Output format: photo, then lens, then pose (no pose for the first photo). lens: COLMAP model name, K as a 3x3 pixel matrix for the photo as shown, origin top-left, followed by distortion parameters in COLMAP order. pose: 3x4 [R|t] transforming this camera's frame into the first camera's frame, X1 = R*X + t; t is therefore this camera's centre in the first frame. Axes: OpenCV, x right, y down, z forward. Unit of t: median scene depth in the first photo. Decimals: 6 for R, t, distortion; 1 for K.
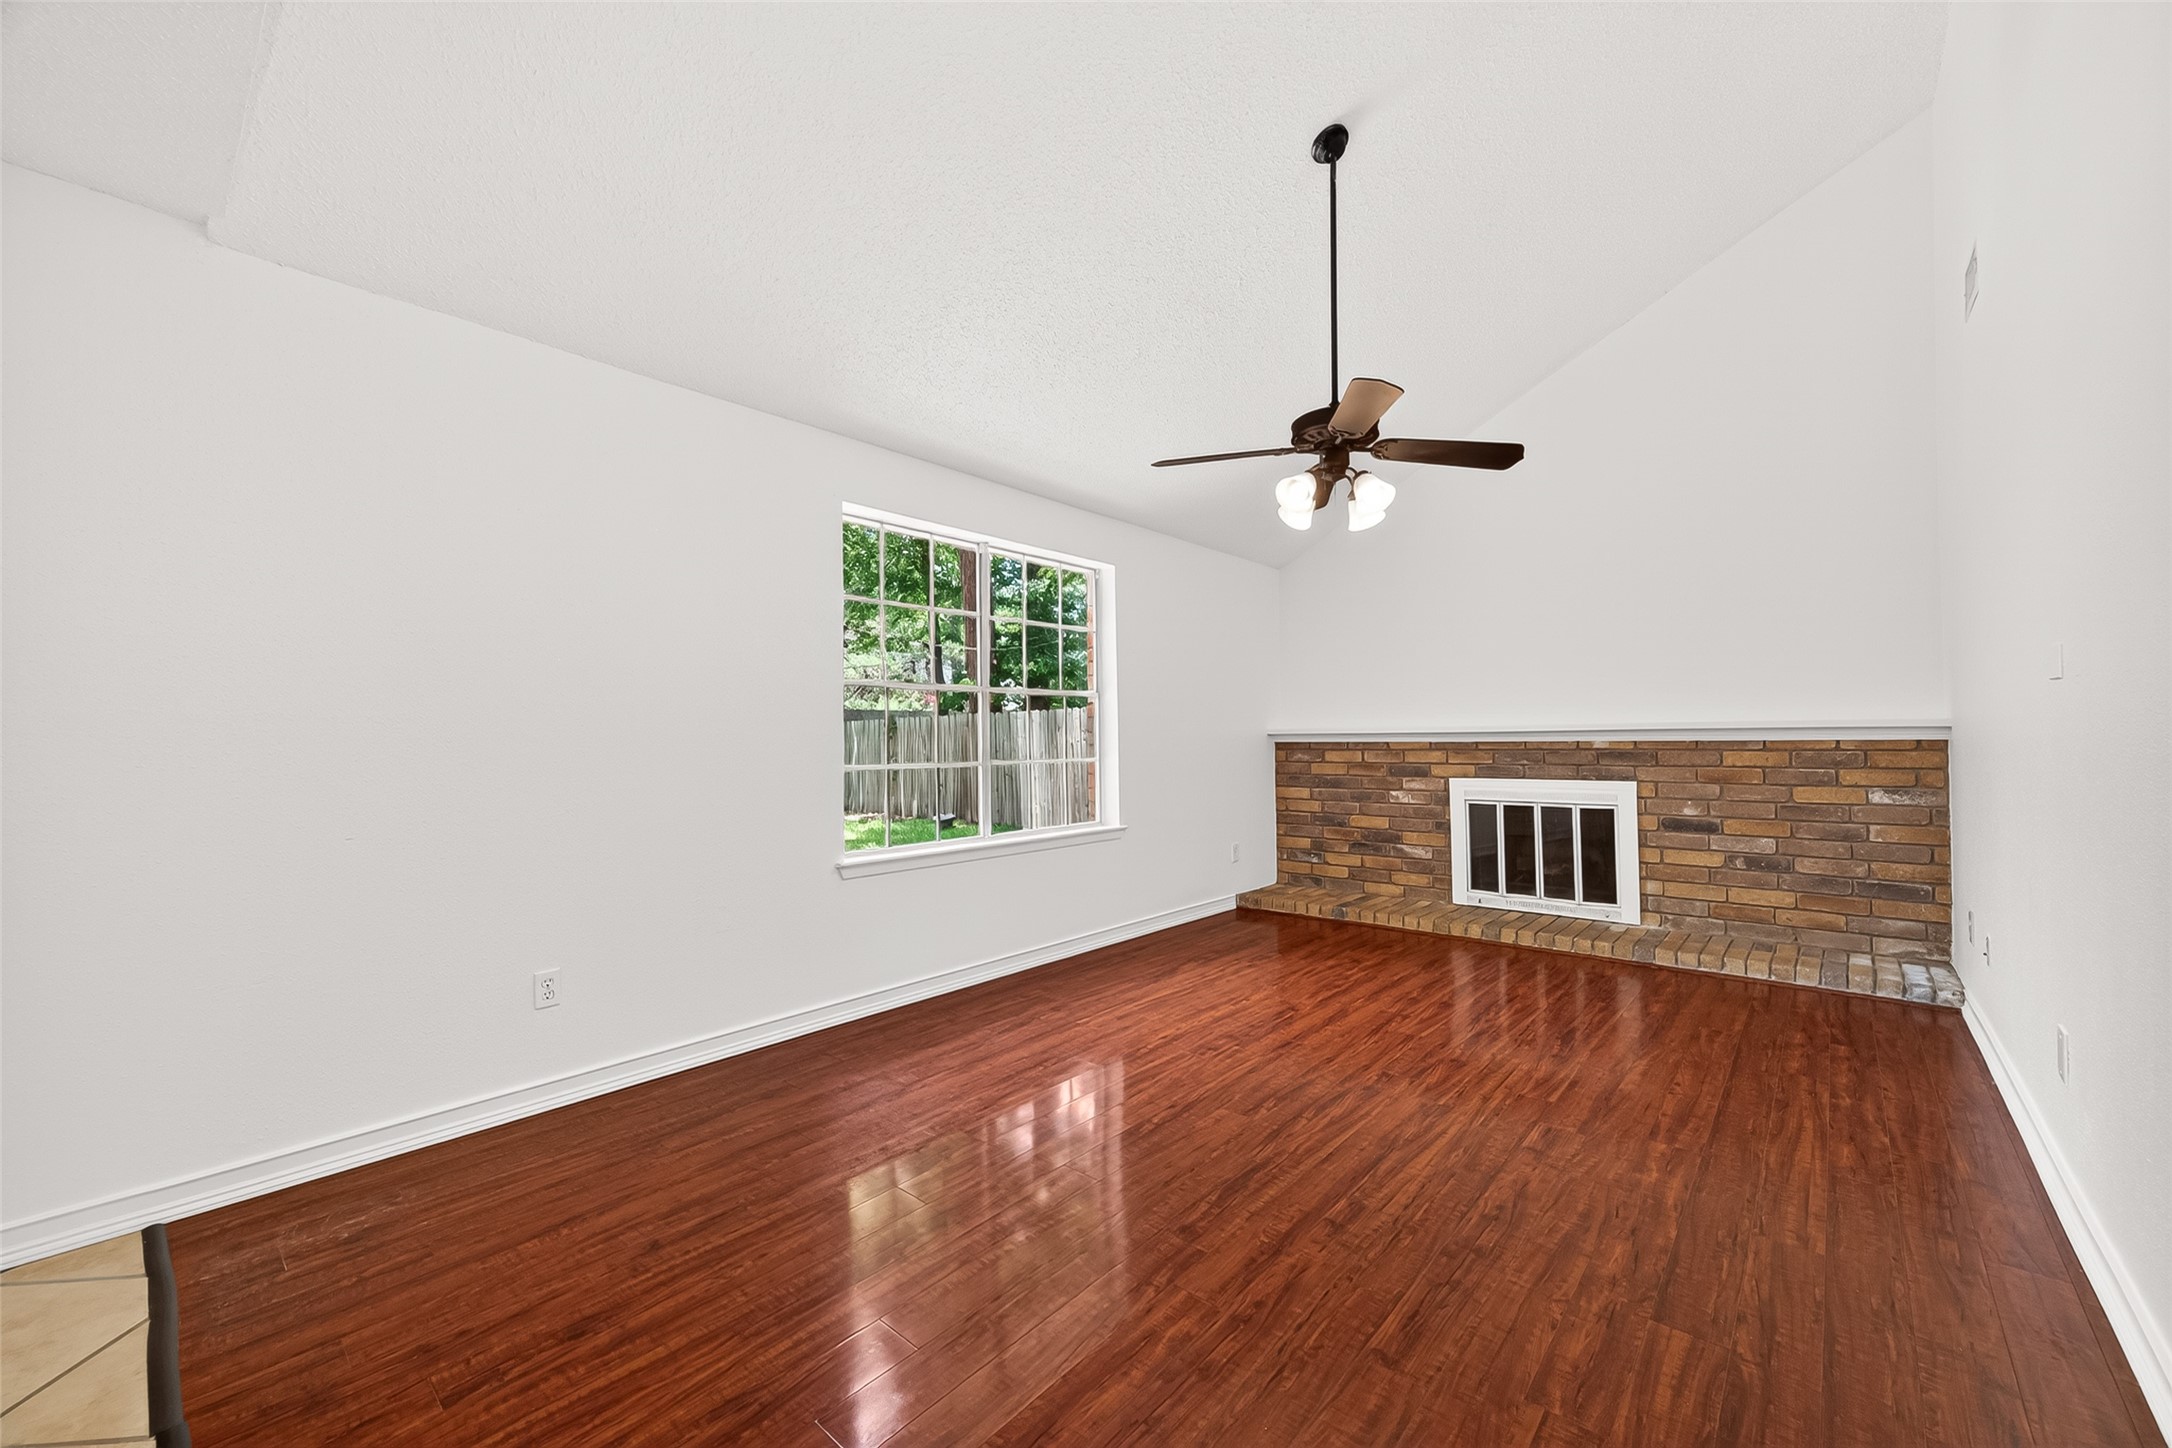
lens RADIAL K [[847.2, 0, 1091.4], [0, 847.2, 733.6], [0, 0, 1]] dist [0.008613, -0.000527]
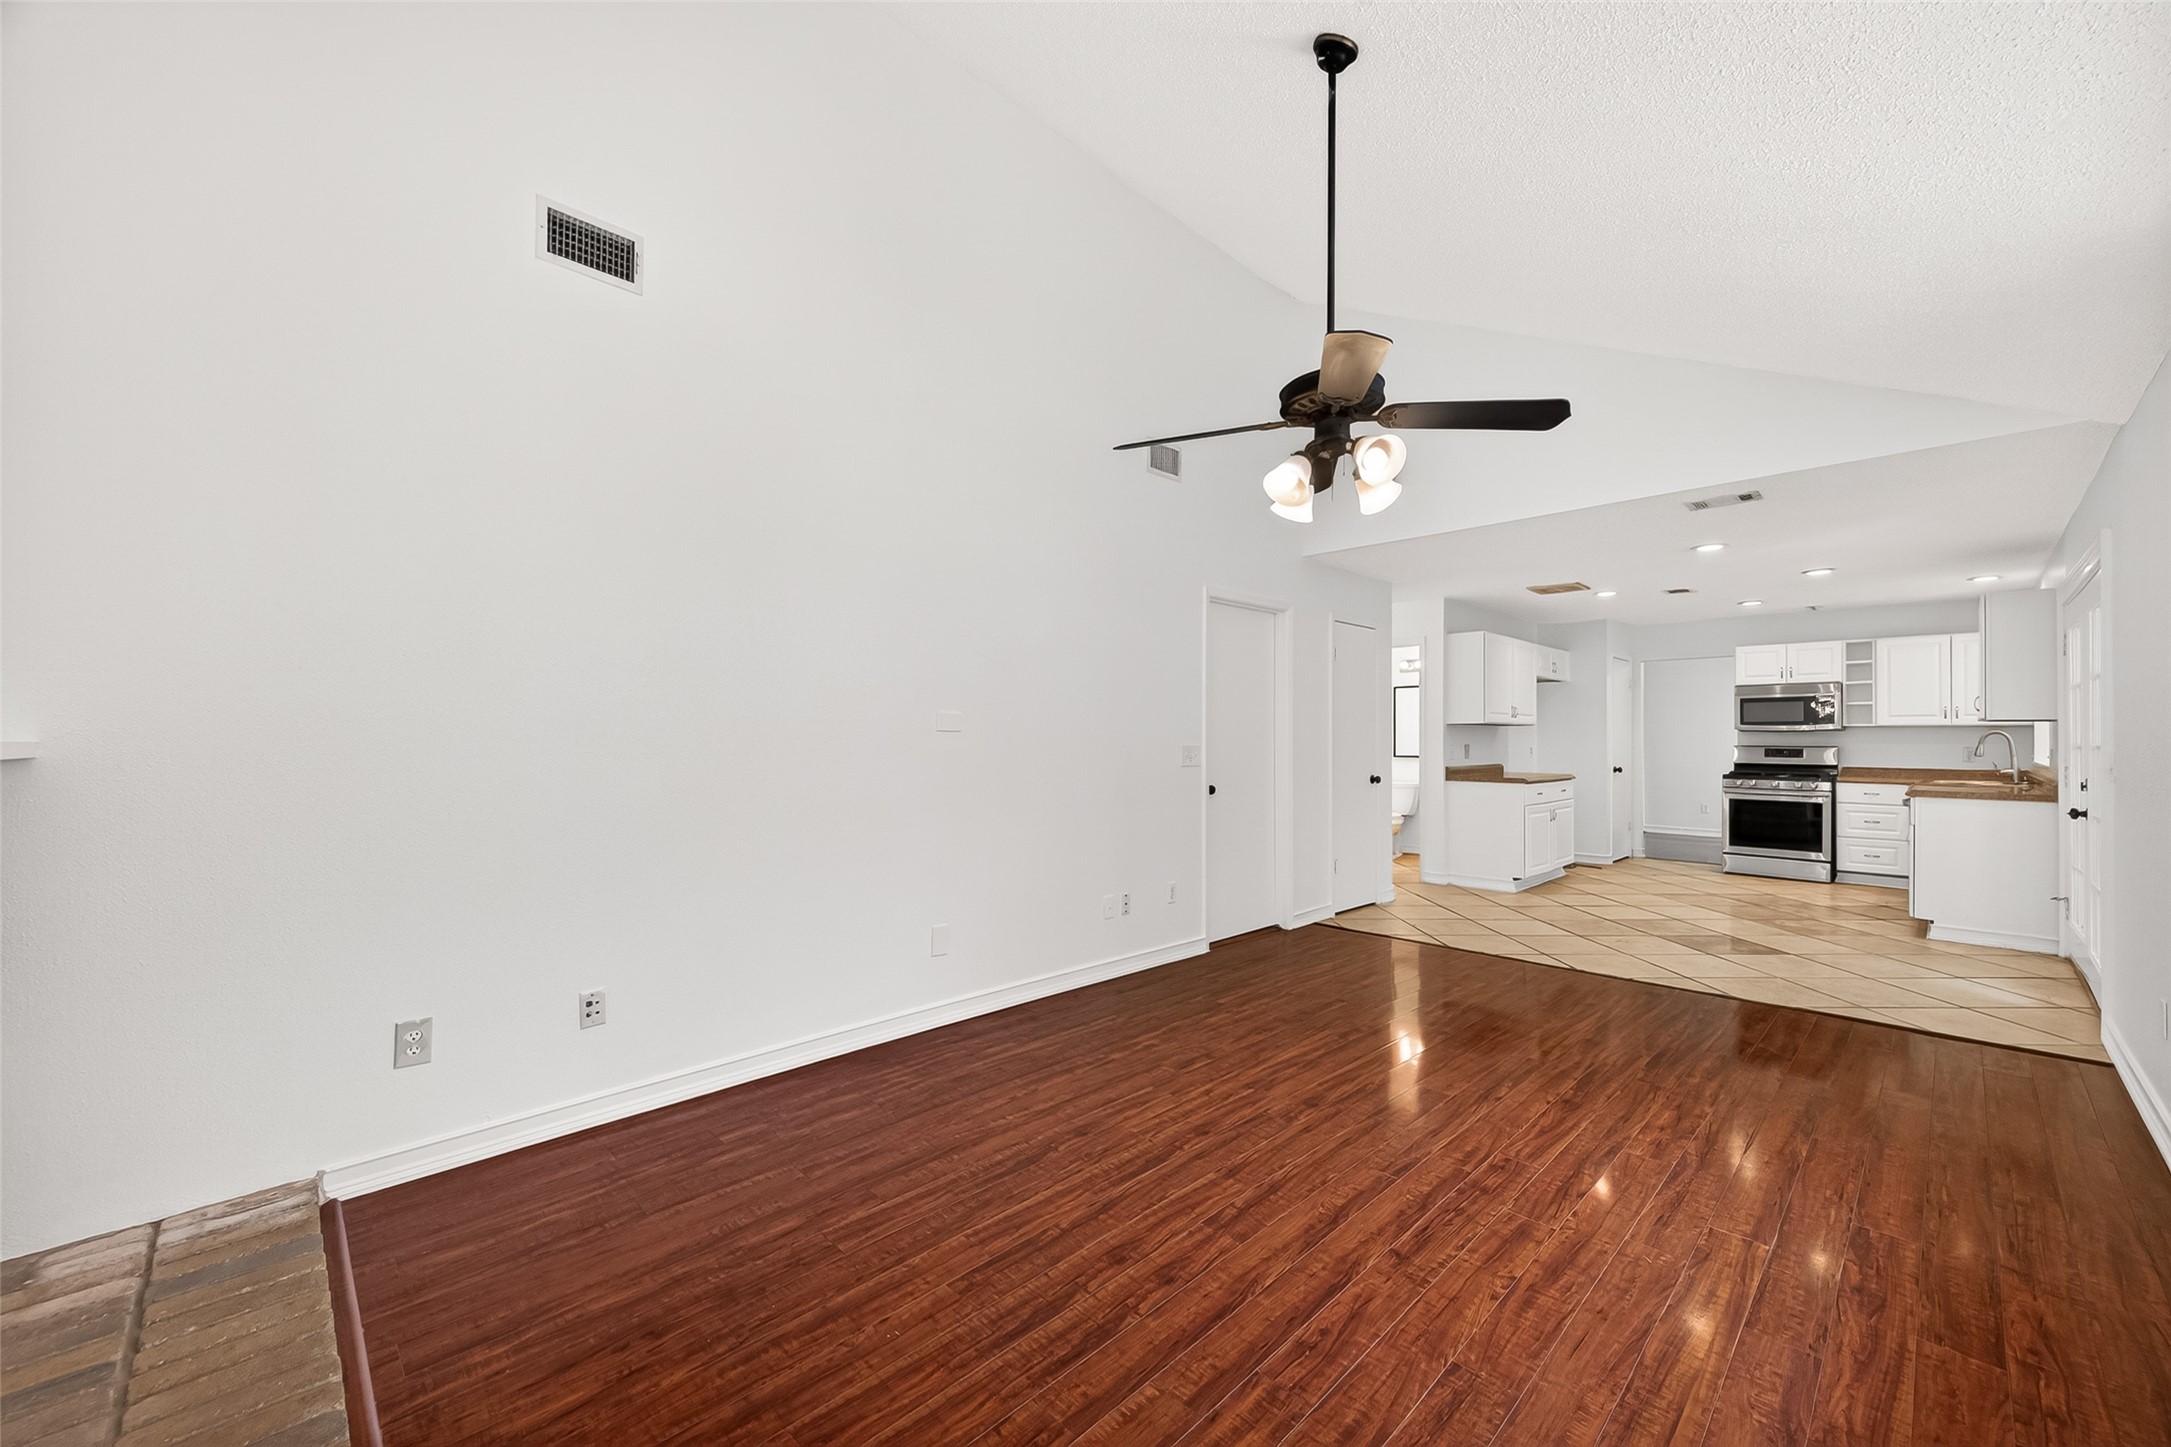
lens RADIAL K [[846.8, 0, 1090.9], [0, 846.8, 733.0], [0, 0, 1]] dist [0.008613, -0.000527]
pose [[-0.997382, 0.005296, 0.072115, 0.319093], [0.003949, 0.999815, -0.018810, -0.010096], [-0.072201, -0.018476, -0.997219, 1.265690]]
